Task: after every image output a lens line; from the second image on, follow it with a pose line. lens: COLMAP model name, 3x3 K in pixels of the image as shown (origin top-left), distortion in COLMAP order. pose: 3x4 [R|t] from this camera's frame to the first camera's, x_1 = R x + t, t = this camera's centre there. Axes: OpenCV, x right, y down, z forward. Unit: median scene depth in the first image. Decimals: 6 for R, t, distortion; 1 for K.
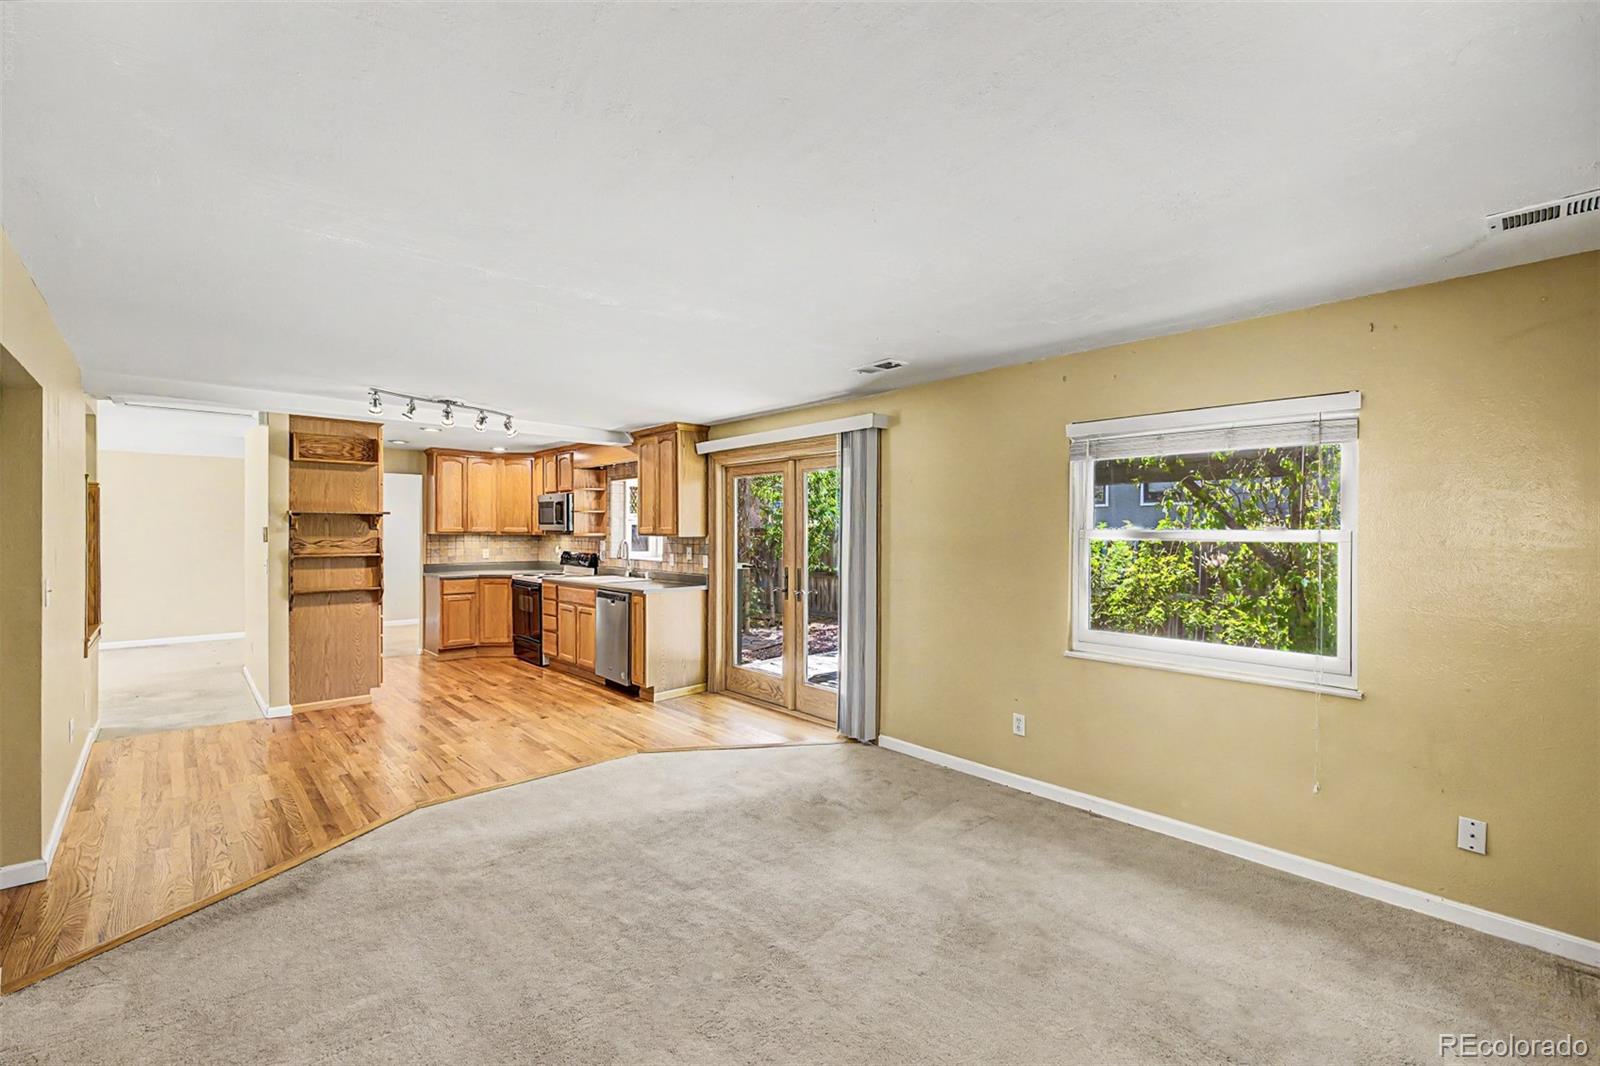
lens RADIAL K [[677.0, 0, 809.4], [0, 677.0, 532.5], [0, 0, 1]] dist [0.000357, -0.000554]
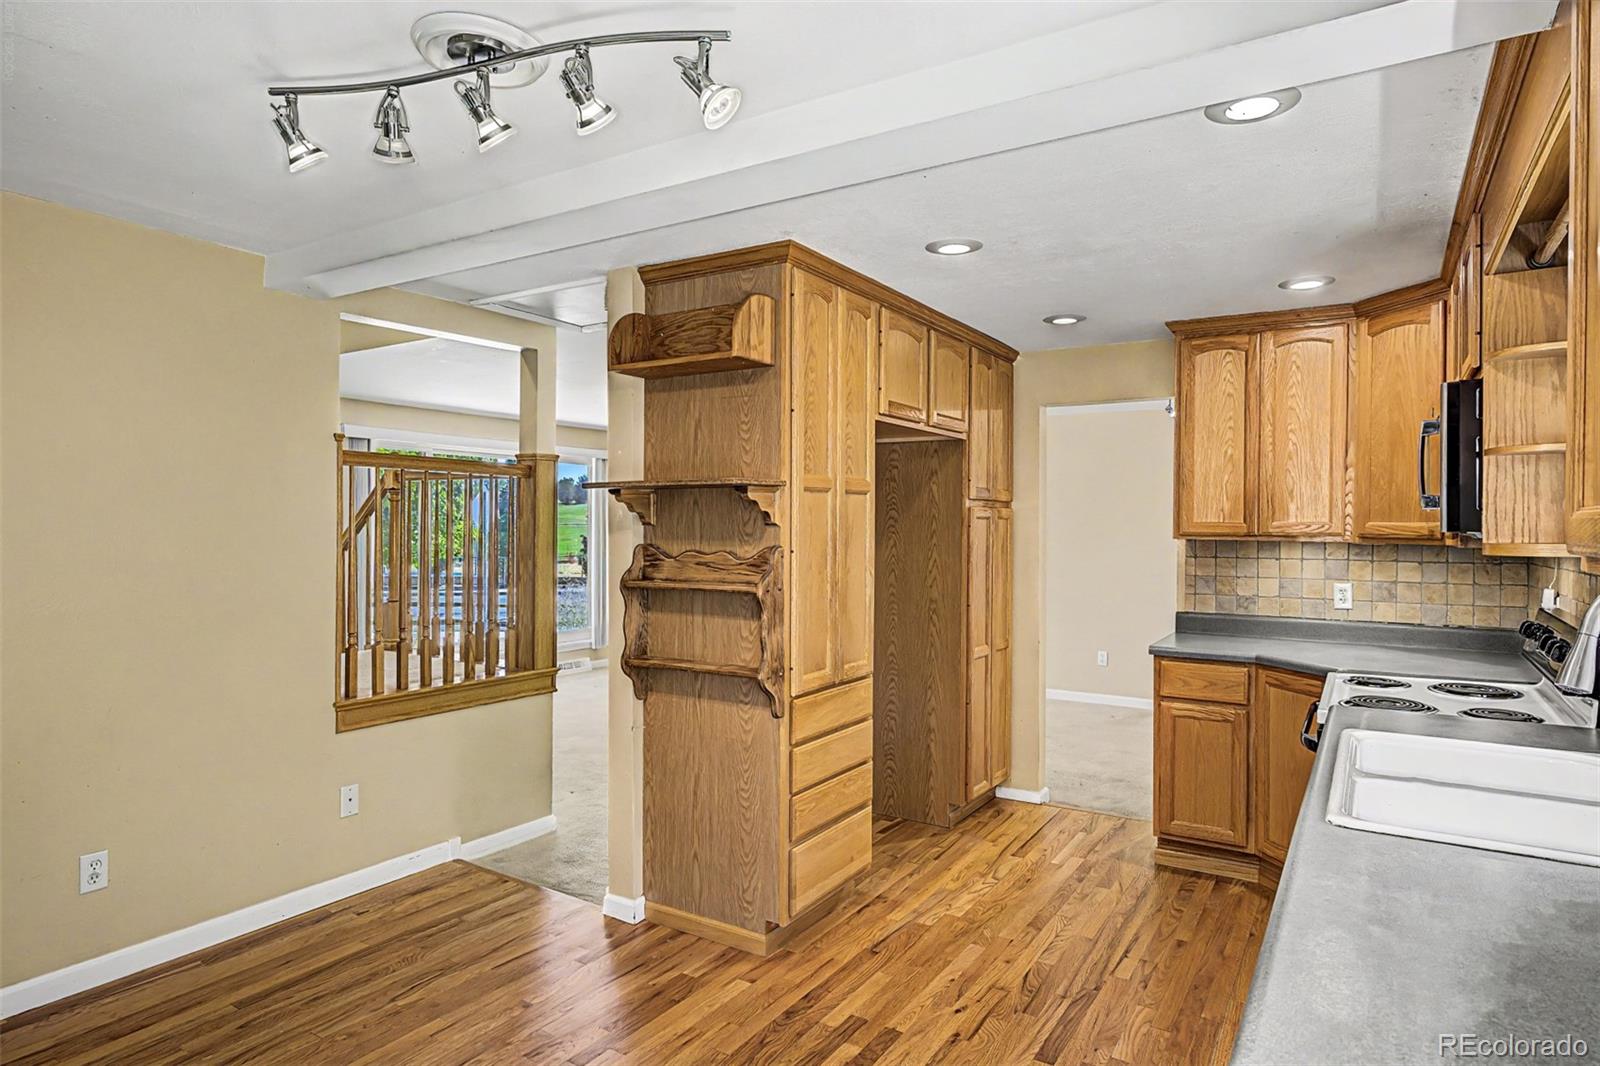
lens RADIAL K [[907.2, 0, 799.0], [0, 907.2, 532.8], [0, 0, 1]] dist [0.003457, 0.002048]
pose [[0.251363, 0.002596, -0.967889, -0.093360], [-0.007205, 0.999974, 0.000811, -0.000514], [0.967866, 0.006769, 0.251375, 0.669281]]
